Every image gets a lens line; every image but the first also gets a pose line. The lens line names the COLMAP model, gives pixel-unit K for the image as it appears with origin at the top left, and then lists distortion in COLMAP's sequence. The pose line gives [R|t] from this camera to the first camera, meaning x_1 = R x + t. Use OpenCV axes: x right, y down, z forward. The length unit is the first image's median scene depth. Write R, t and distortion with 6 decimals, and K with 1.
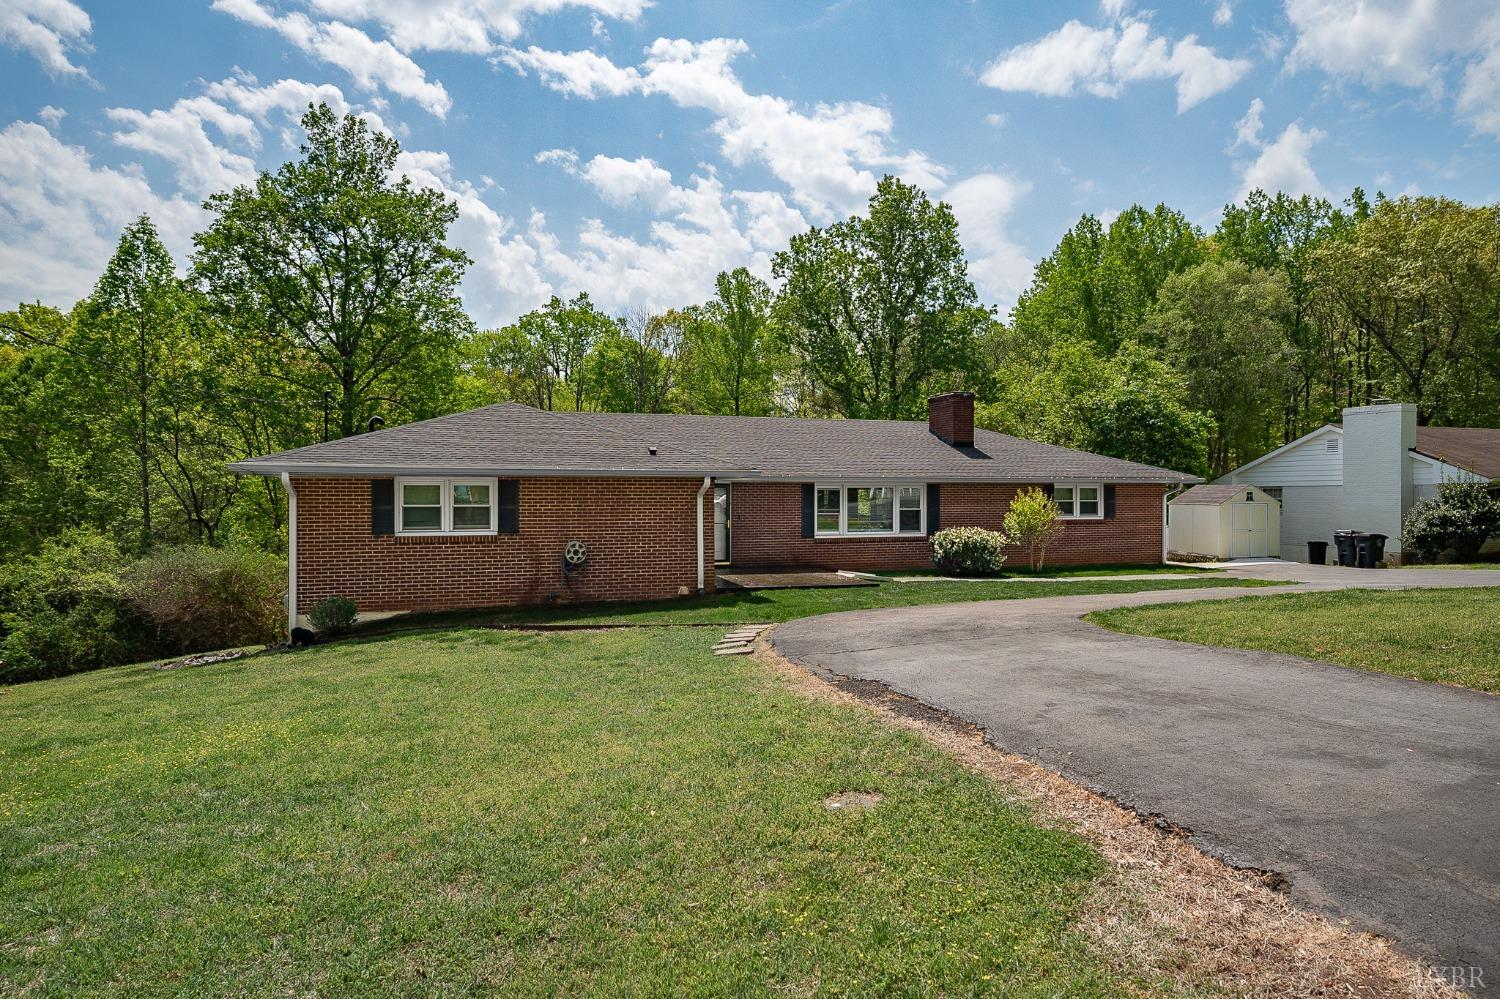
lens RADIAL K [[852.3, 0, 713.5], [0, 852.3, 495.9], [0, 0, 1]] dist [0.000450, -0.001298]
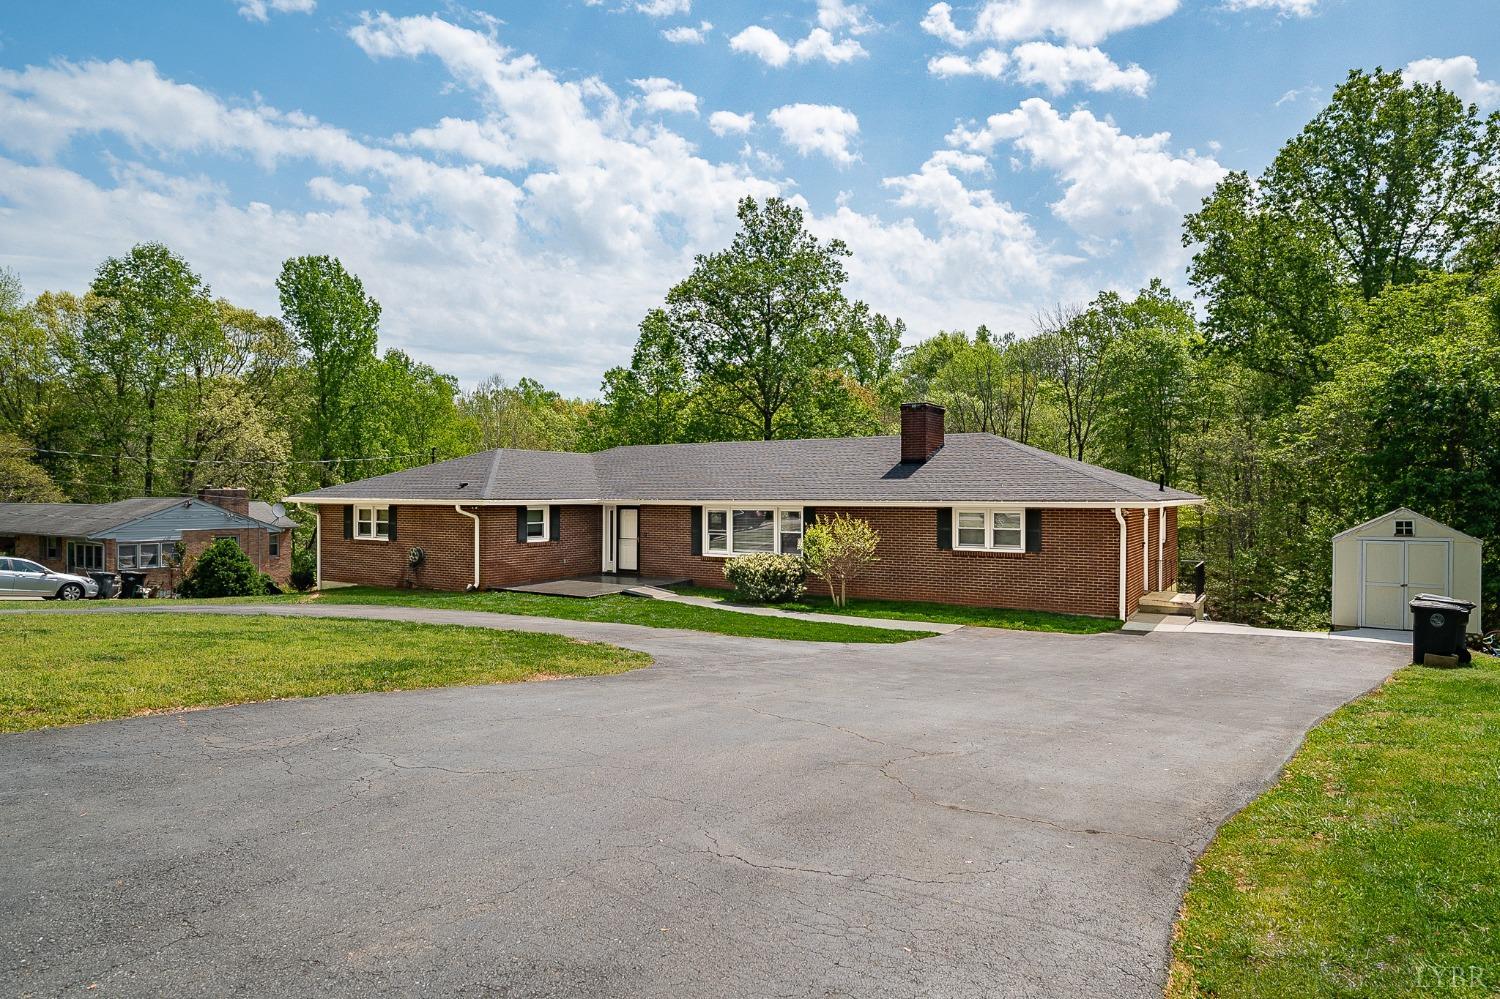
lens RADIAL K [[852.3, 0, 713.5], [0, 852.3, 495.9], [0, 0, 1]] dist [0.000450, -0.001298]
pose [[0.645774, 0.001460, -0.763527, 0.870609], [-0.001031, 0.999999, 0.001040, -0.025802], [0.763528, 0.000116, 0.645775, 0.272973]]
